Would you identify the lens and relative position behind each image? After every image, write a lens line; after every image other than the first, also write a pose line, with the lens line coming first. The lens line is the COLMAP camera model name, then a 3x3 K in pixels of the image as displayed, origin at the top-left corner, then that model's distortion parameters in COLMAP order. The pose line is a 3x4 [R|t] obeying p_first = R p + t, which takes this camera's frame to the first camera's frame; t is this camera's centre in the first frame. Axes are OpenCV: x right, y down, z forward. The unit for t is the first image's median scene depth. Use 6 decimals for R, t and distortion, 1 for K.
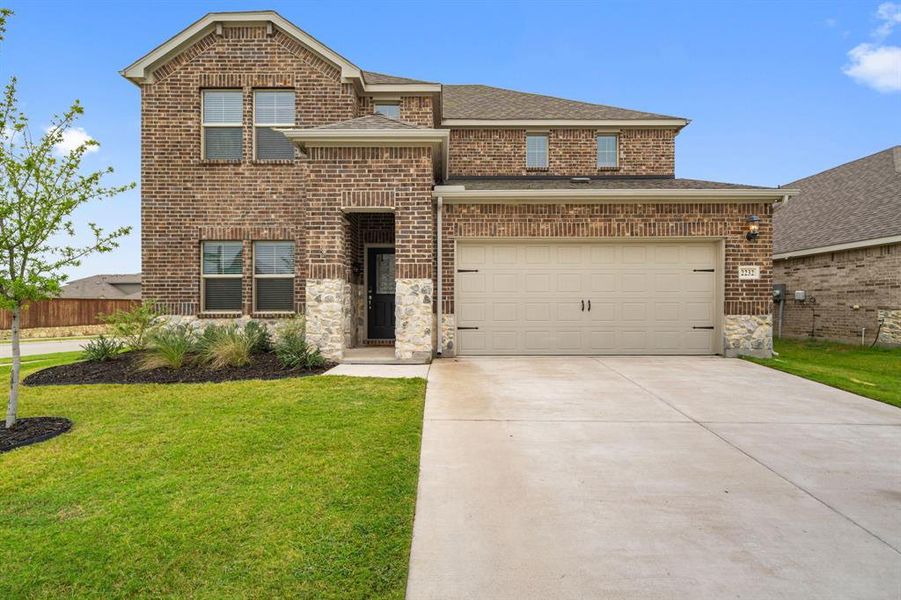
lens RADIAL K [[437.8, 0, 430.9], [0, 437.8, 295.9], [0, 0, 1]] dist [0.001242, 0.000276]
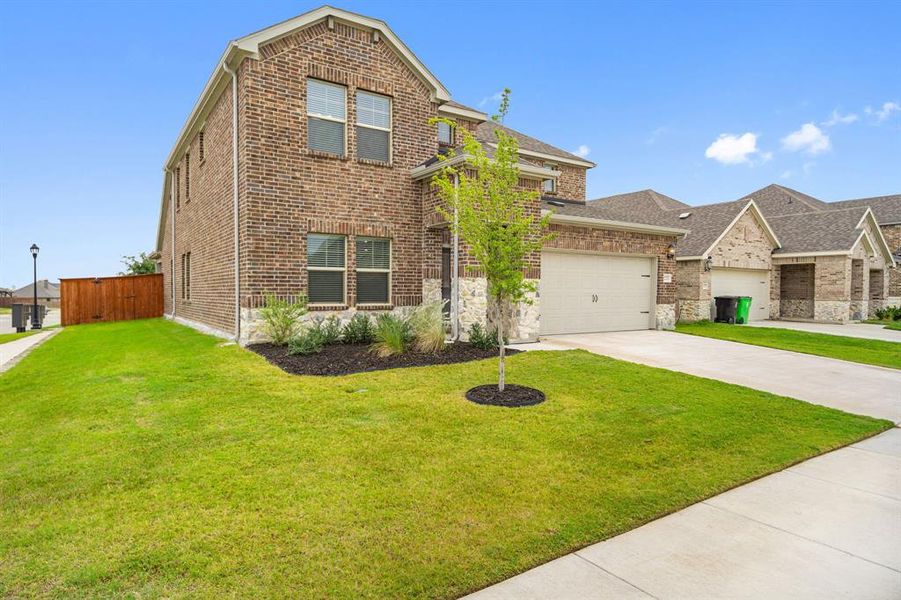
lens RADIAL K [[509.9, 0, 409.6], [0, 509.9, 291.6], [0, 0, 1]] dist [0.002517, 0.000302]
pose [[0.851954, 0.005710, 0.523586, -1.077250], [-0.017628, 0.999686, 0.017782, -0.019760], [-0.523321, -0.024379, 0.851787, -0.120506]]
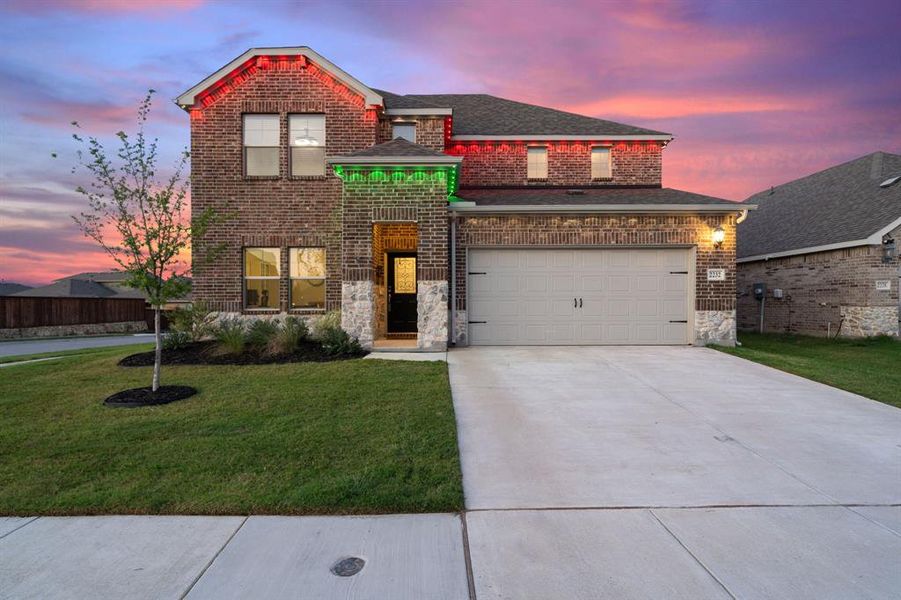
lens RADIAL K [[463.5, 0, 427.1], [0, 463.5, 295.3], [0, 0, 1]] dist [0.002374, 0.000525]
pose [[0.999998, -0.001637, -0.000877, -0.050311], [0.001641, 0.999991, 0.003834, -0.003580], [0.000871, -0.003835, 0.999992, -0.246428]]
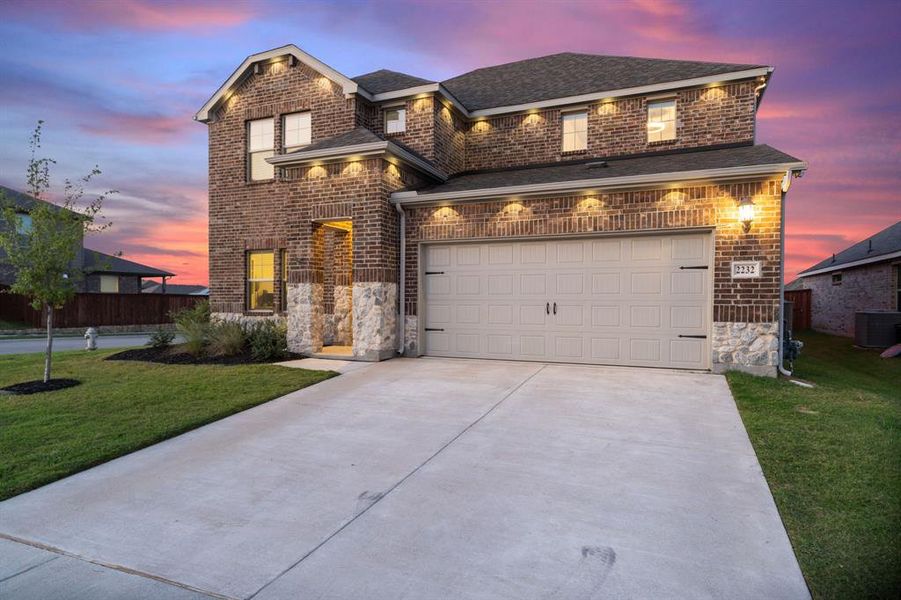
lens RADIAL K [[509.5, 0, 436.0], [0, 509.5, 299.1], [0, 0, 1]] dist [0.002905, 0.000233]
pose [[0.920636, 0.002773, -0.390412, 0.562007], [0.003023, 0.999894, 0.014229, -0.013918], [0.390410, -0.014280, 0.920530, -0.082965]]
